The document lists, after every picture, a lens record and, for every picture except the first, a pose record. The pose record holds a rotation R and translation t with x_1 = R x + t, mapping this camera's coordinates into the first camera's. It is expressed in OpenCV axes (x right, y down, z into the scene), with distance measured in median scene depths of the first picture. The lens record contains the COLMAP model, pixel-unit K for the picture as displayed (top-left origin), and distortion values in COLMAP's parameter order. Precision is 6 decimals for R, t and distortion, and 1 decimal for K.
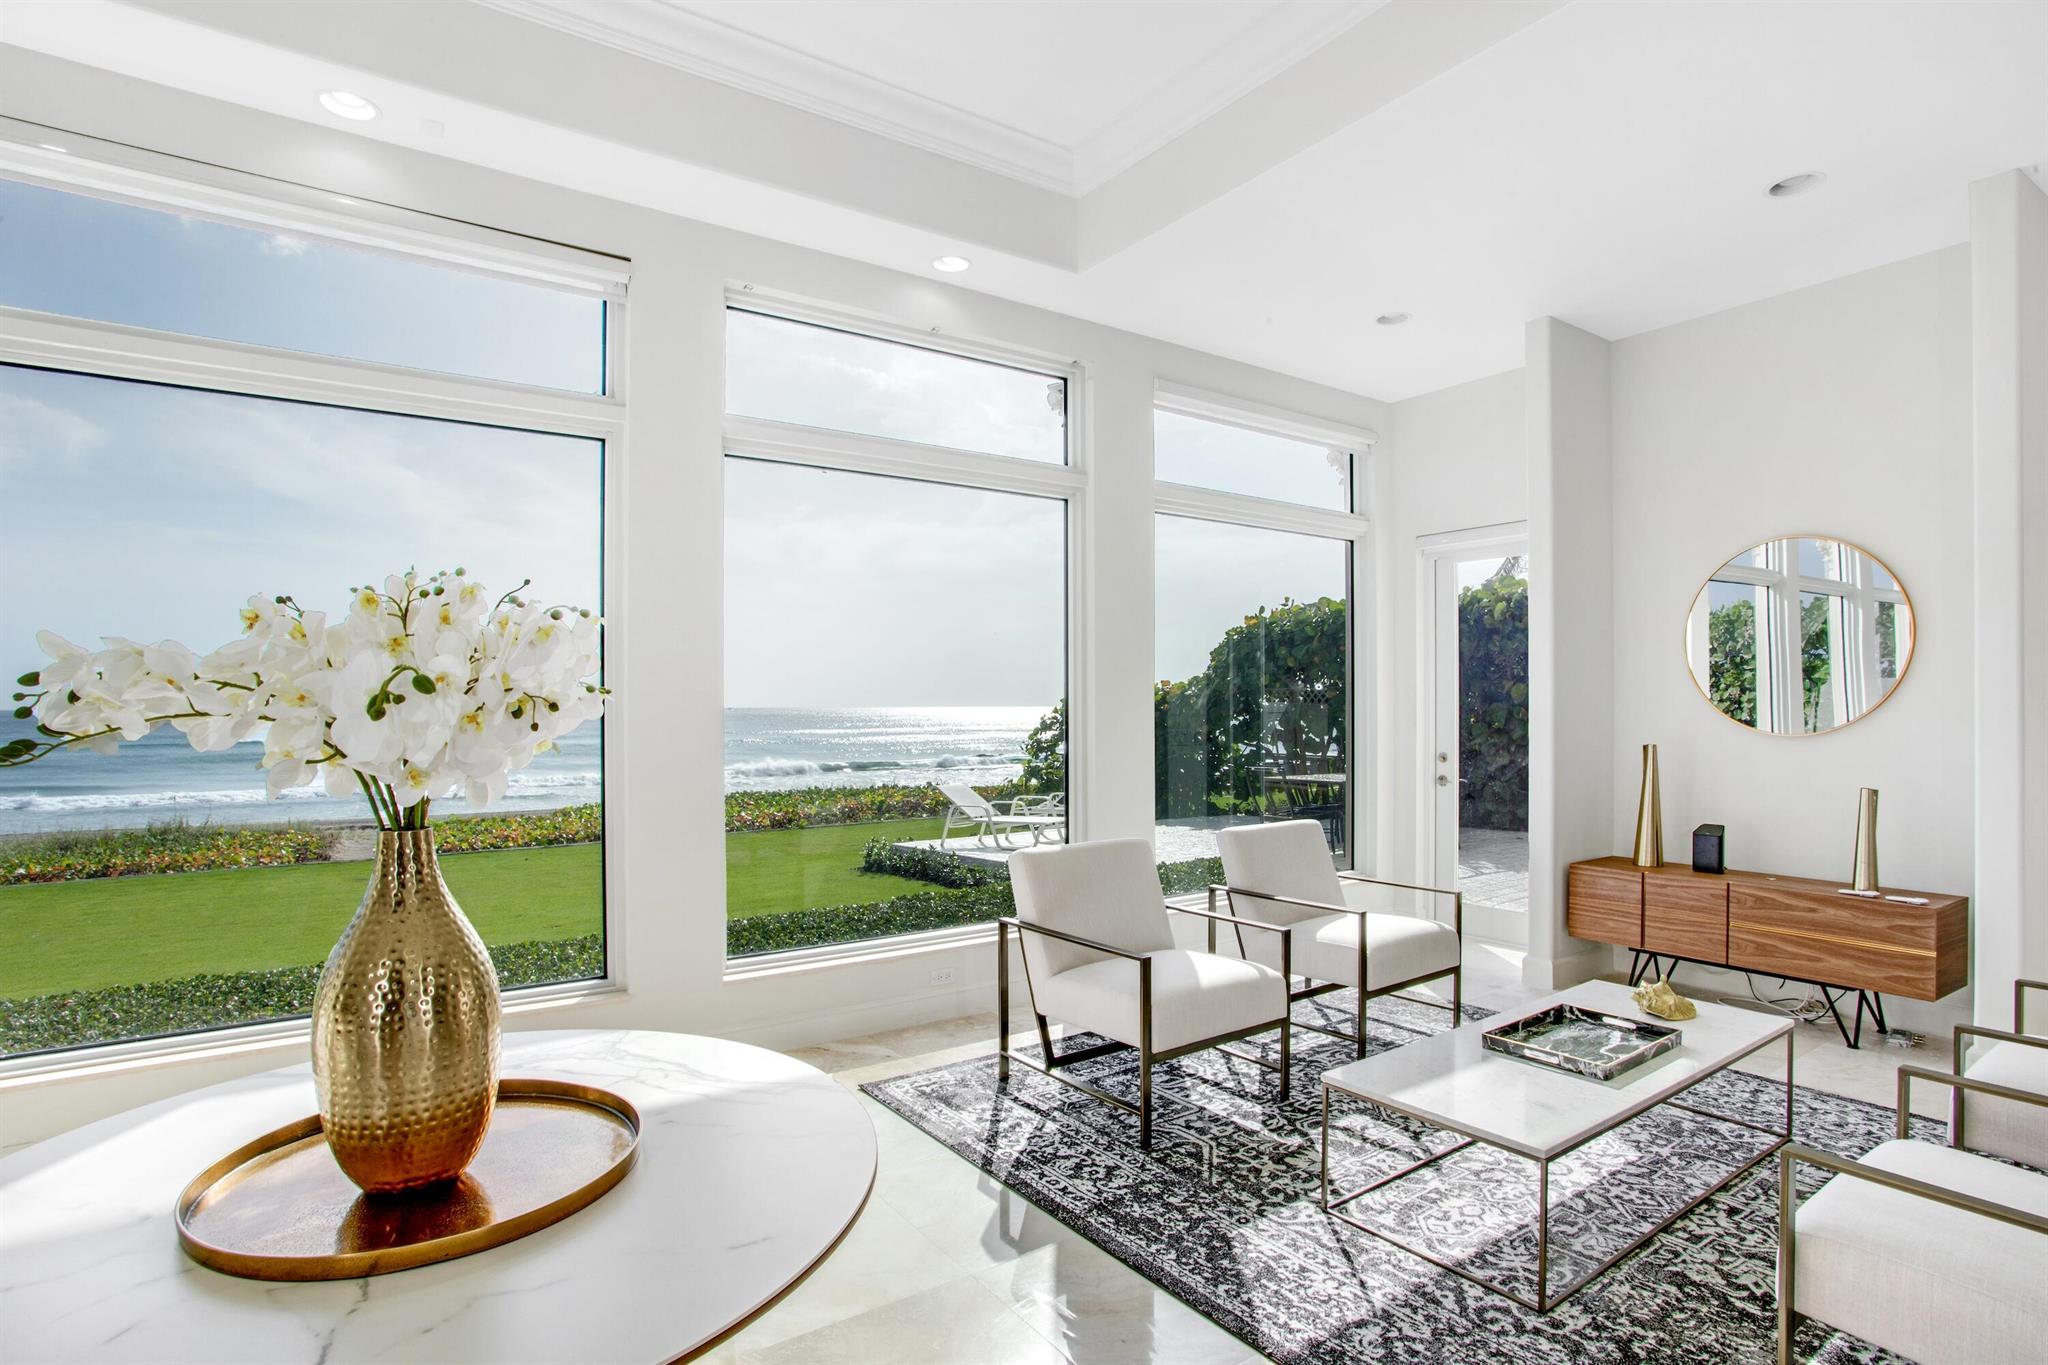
lens RADIAL K [[1017.2, 0, 1016.2], [0, 1017.2, 678.7], [0, 0, 1]] dist [-0.079540, 0.033754]
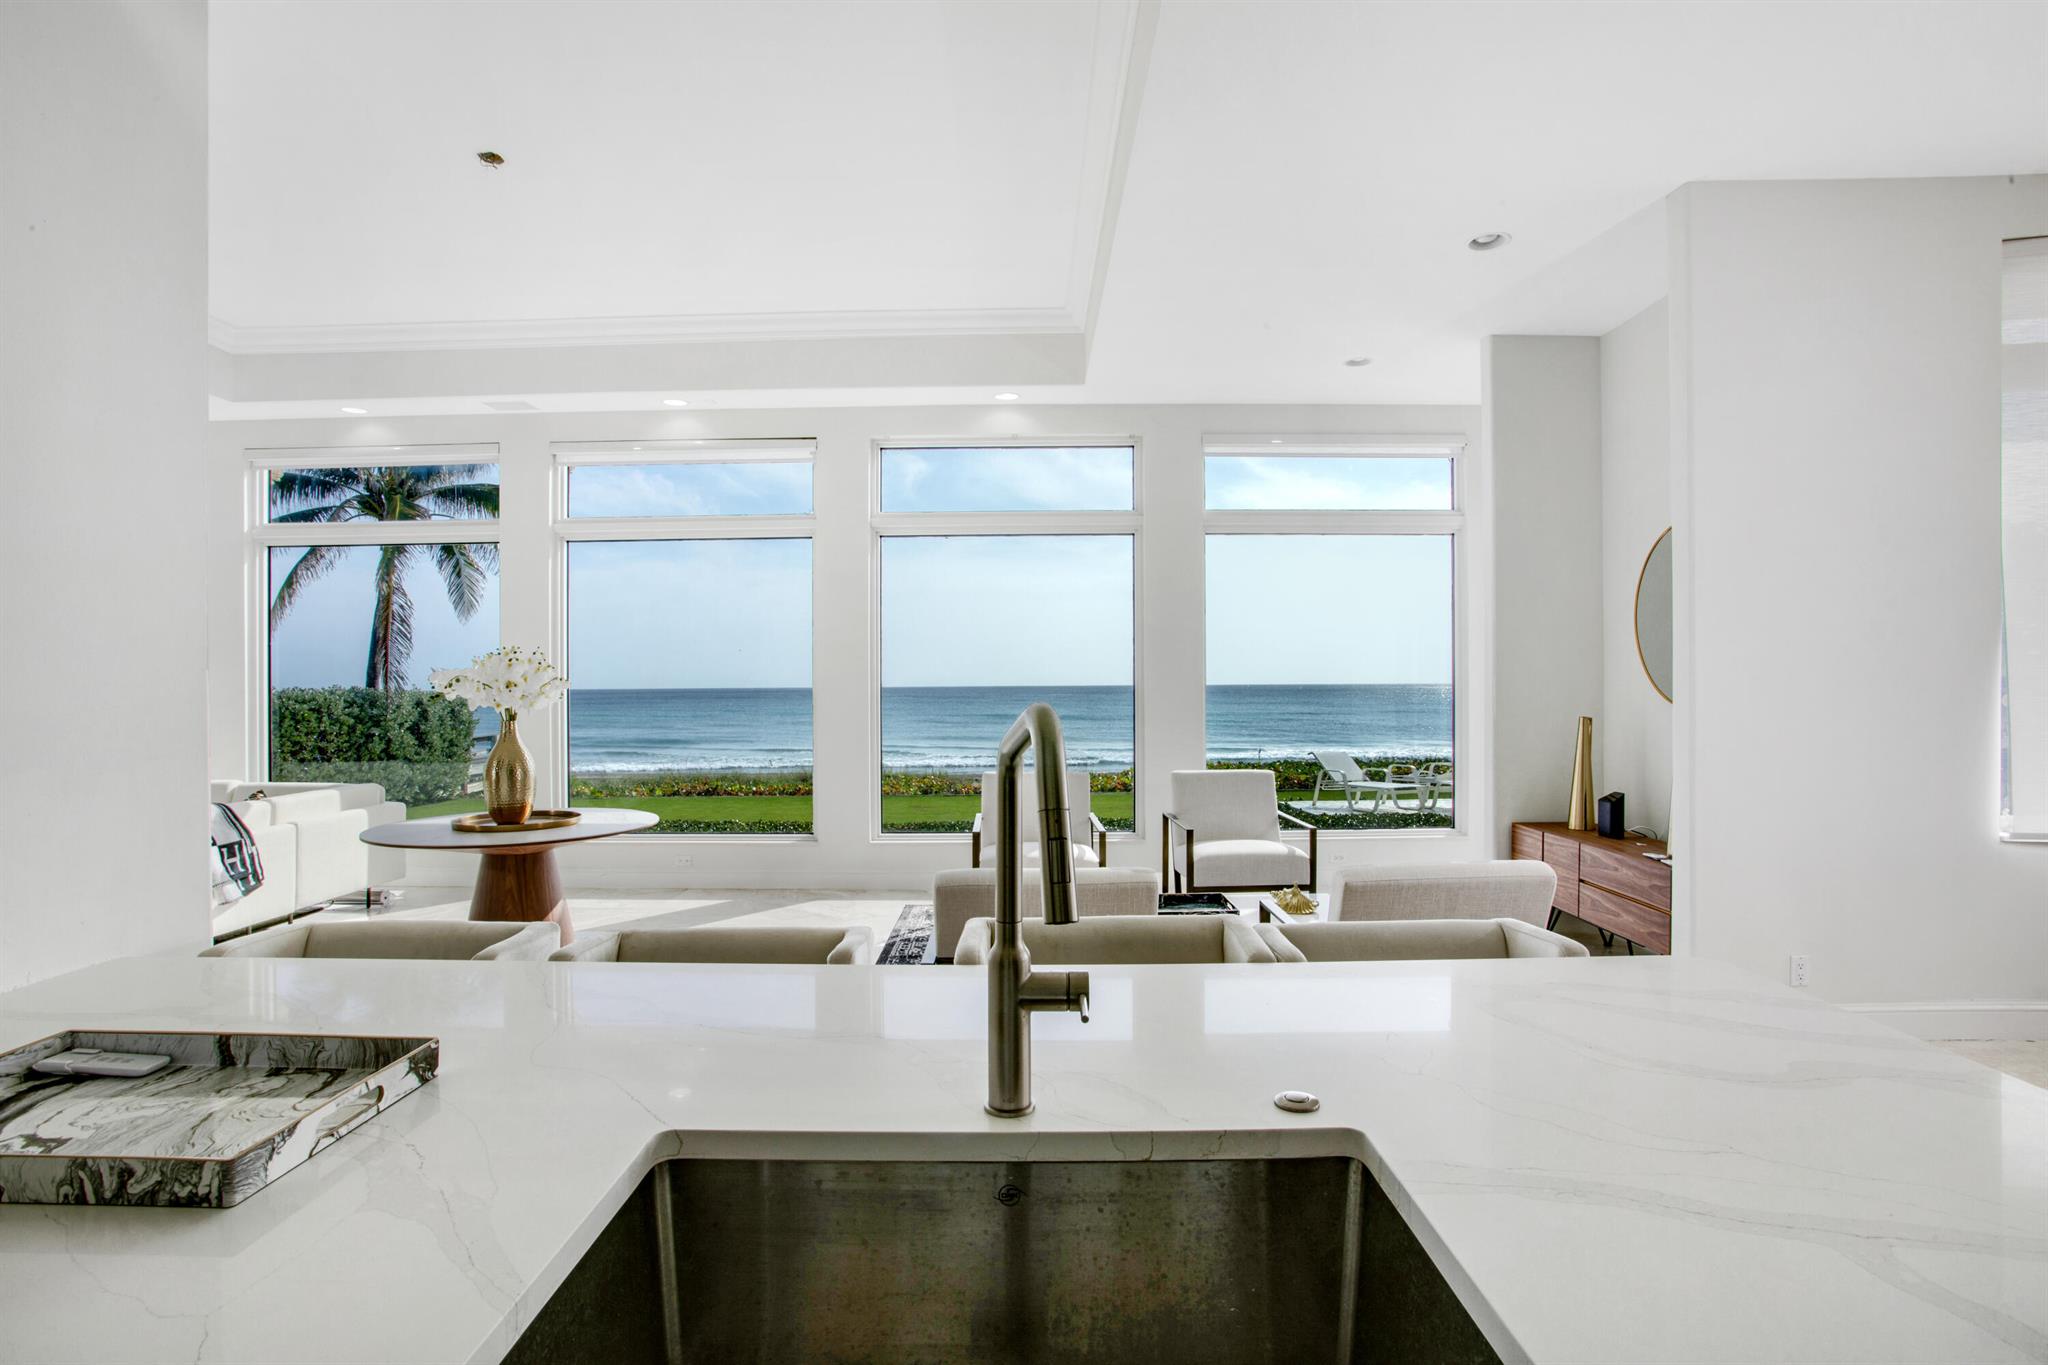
lens RADIAL K [[1017.2, 0, 1016.2], [0, 1017.2, 678.7], [0, 0, 1]] dist [-0.079540, 0.033754]
pose [[0.819166, -0.003355, -0.573547, 0.784038], [0.017496, 0.999664, 0.019140, -0.008979], [0.573290, -0.025713, 0.818949, -0.255846]]
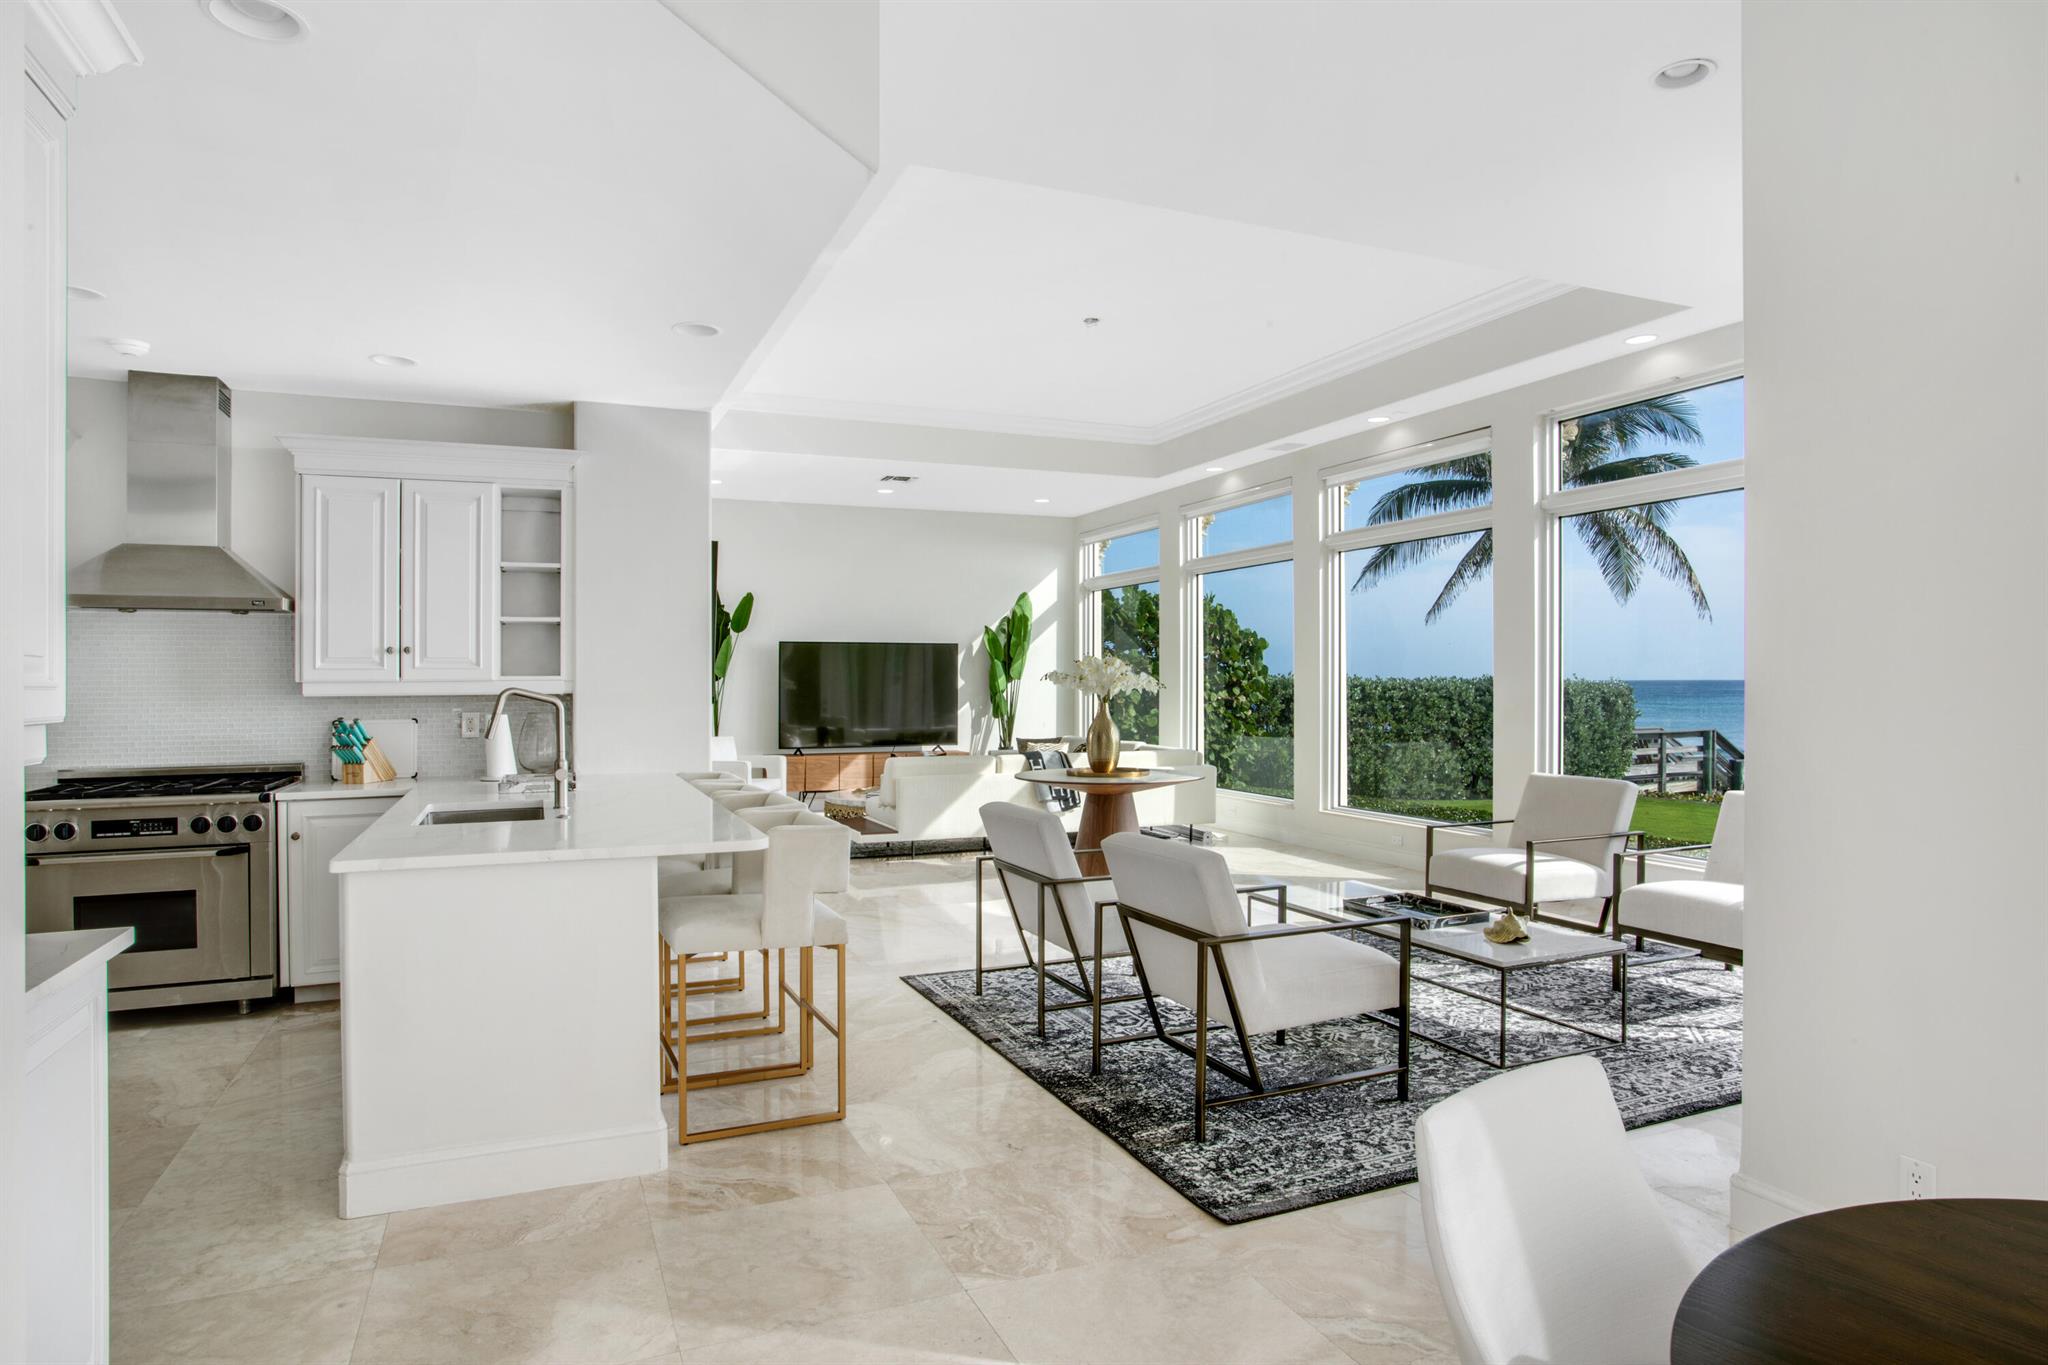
lens RADIAL K [[1186.7, 0, 1024.0], [0, 1186.7, 682.5], [0, 0, 1]] dist [-0.001200, 0.000249]
pose [[-0.215018, 0.008867, -0.976570, 1.500766], [0.032662, 0.999465, 0.001884, 0.004807], [0.976064, -0.031492, -0.215193, 0.508356]]
